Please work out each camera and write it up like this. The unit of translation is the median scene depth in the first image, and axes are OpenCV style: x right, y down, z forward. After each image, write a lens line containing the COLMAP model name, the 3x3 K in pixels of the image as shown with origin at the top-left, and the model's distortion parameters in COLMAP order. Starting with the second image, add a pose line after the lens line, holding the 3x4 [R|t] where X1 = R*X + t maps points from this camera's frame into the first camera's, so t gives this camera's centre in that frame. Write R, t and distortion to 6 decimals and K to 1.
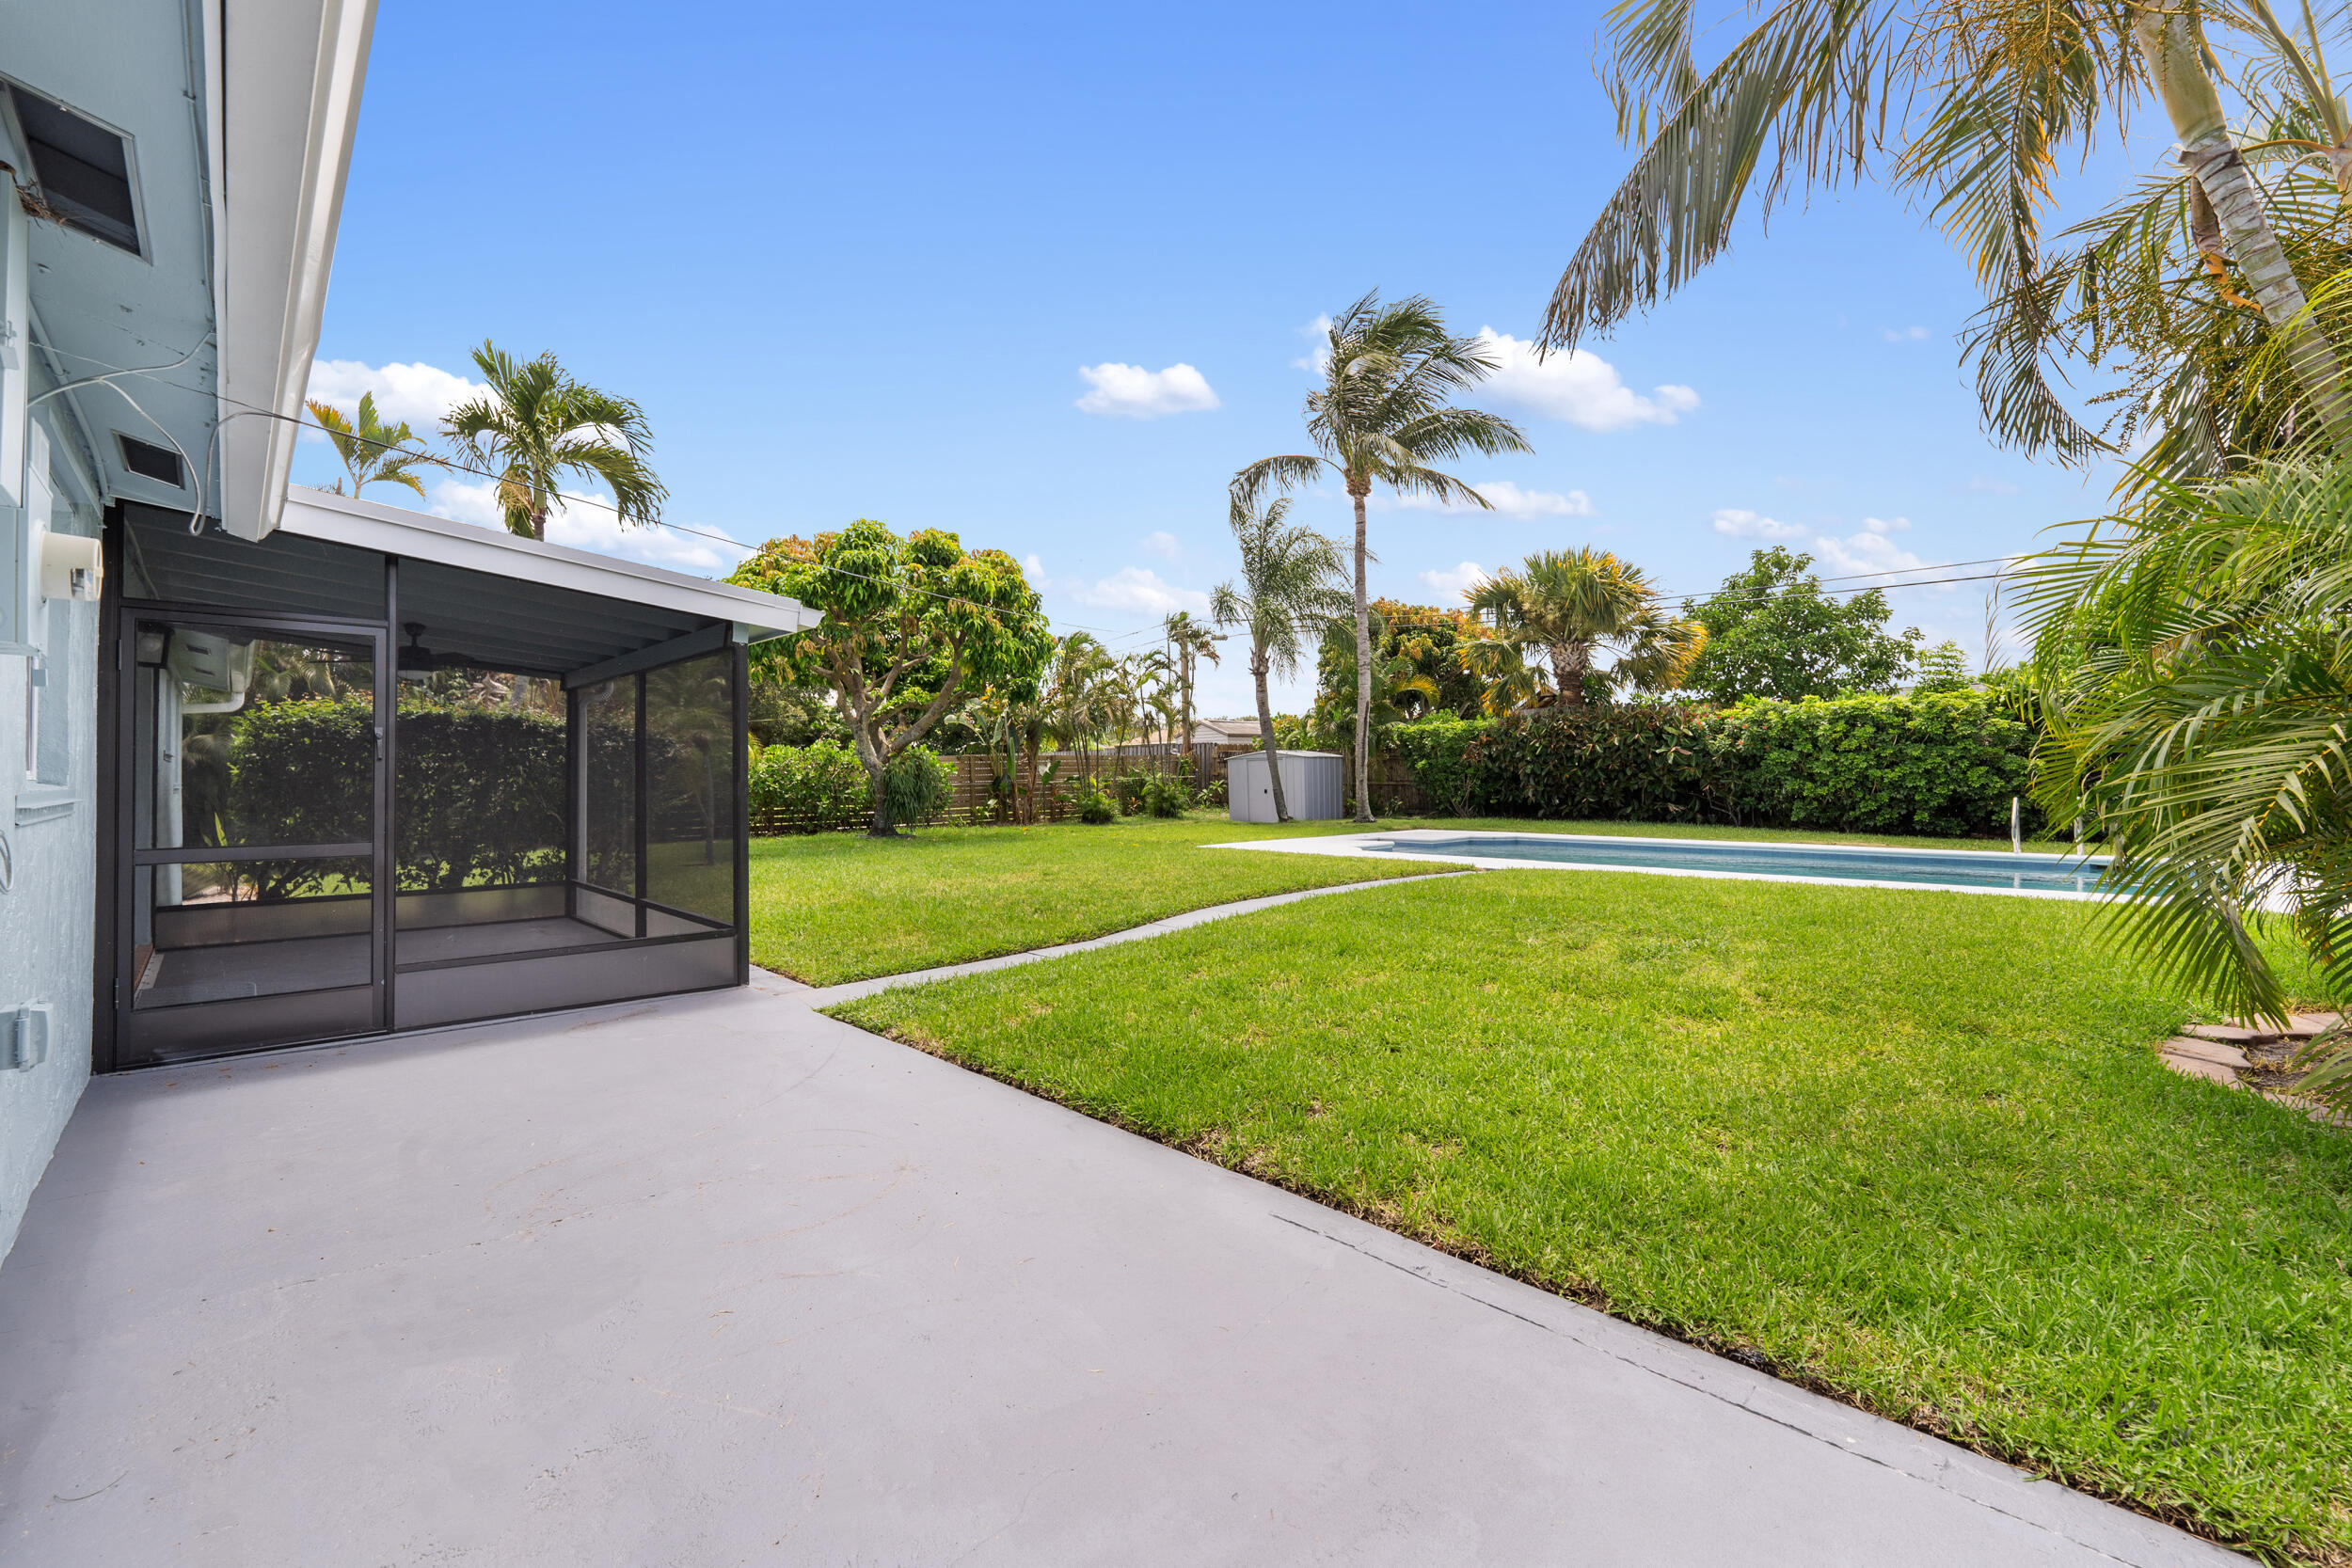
lens RADIAL K [[960.9, 0, 1172.2], [0, 960.9, 773.1], [0, 0, 1]] dist [0.000082, -0.000114]
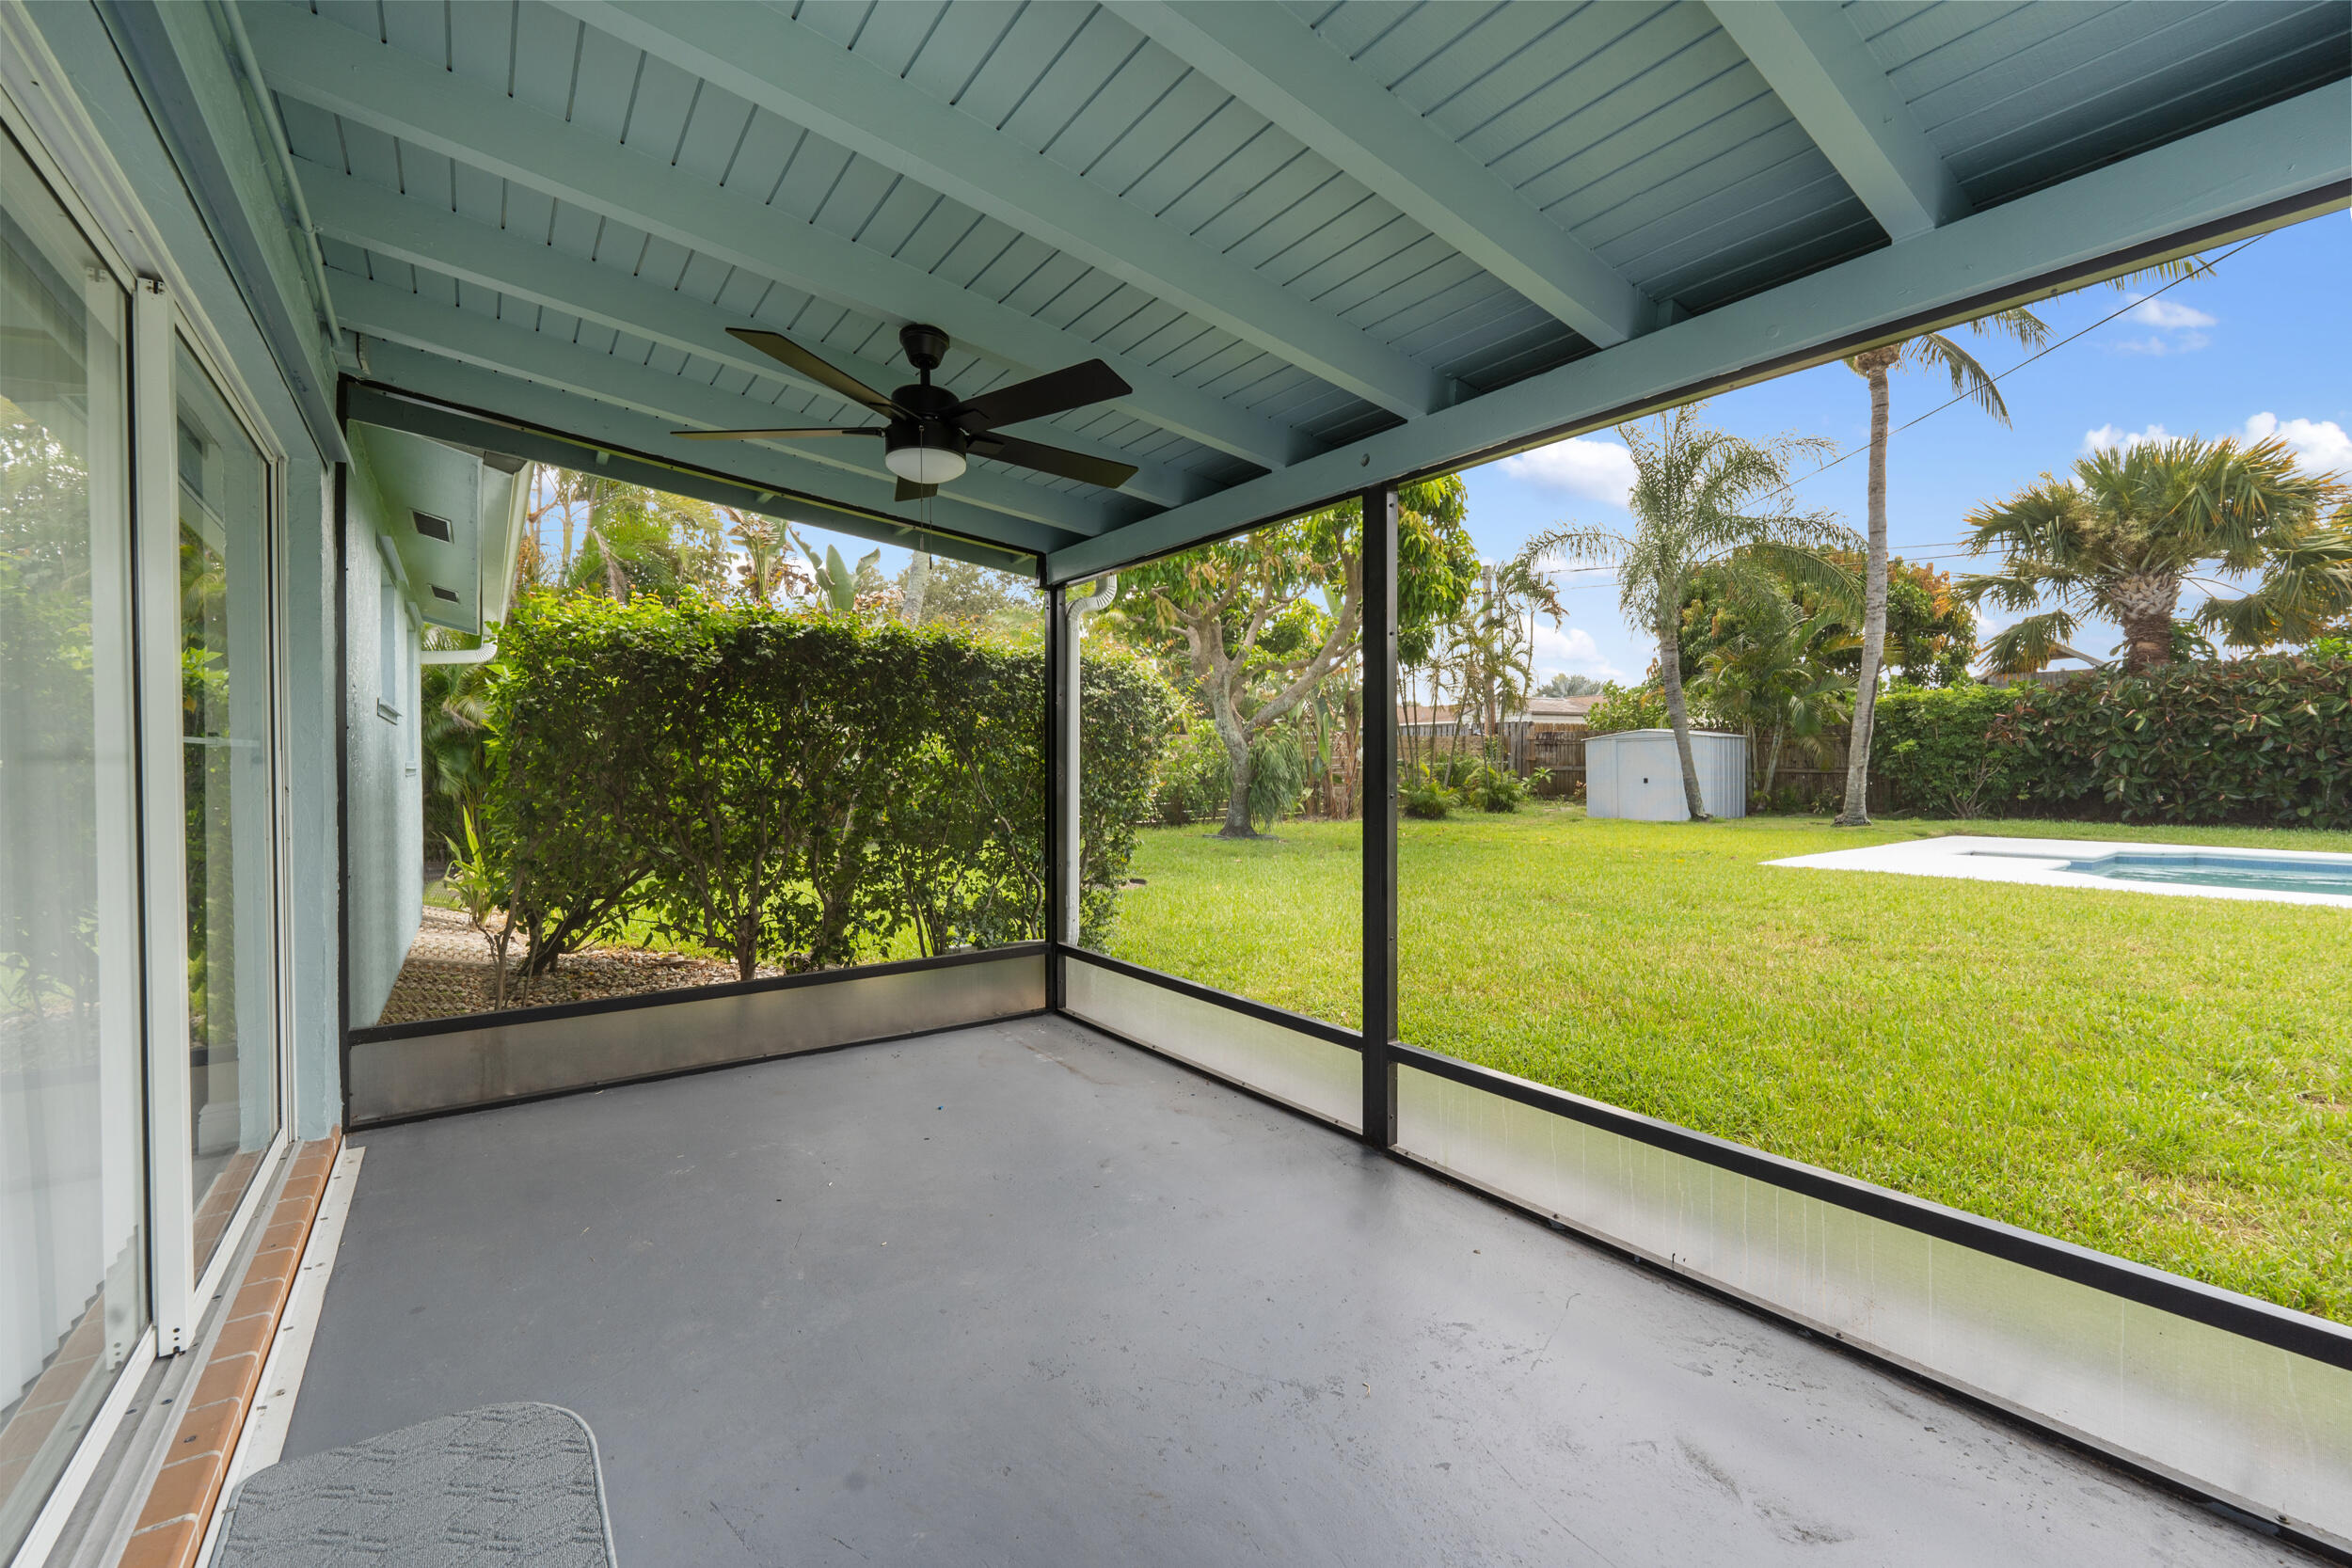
lens RADIAL K [[960.9, 0, 1187.6], [0, 960.9, 783.3], [0, 0, 1]] dist [0.000082, -0.000114]
pose [[0.990594, 0.006664, -0.136672, -0.223409], [-0.003282, 0.999683, 0.024958, 0.003942], [0.136795, -0.024275, 0.990302, 0.224307]]
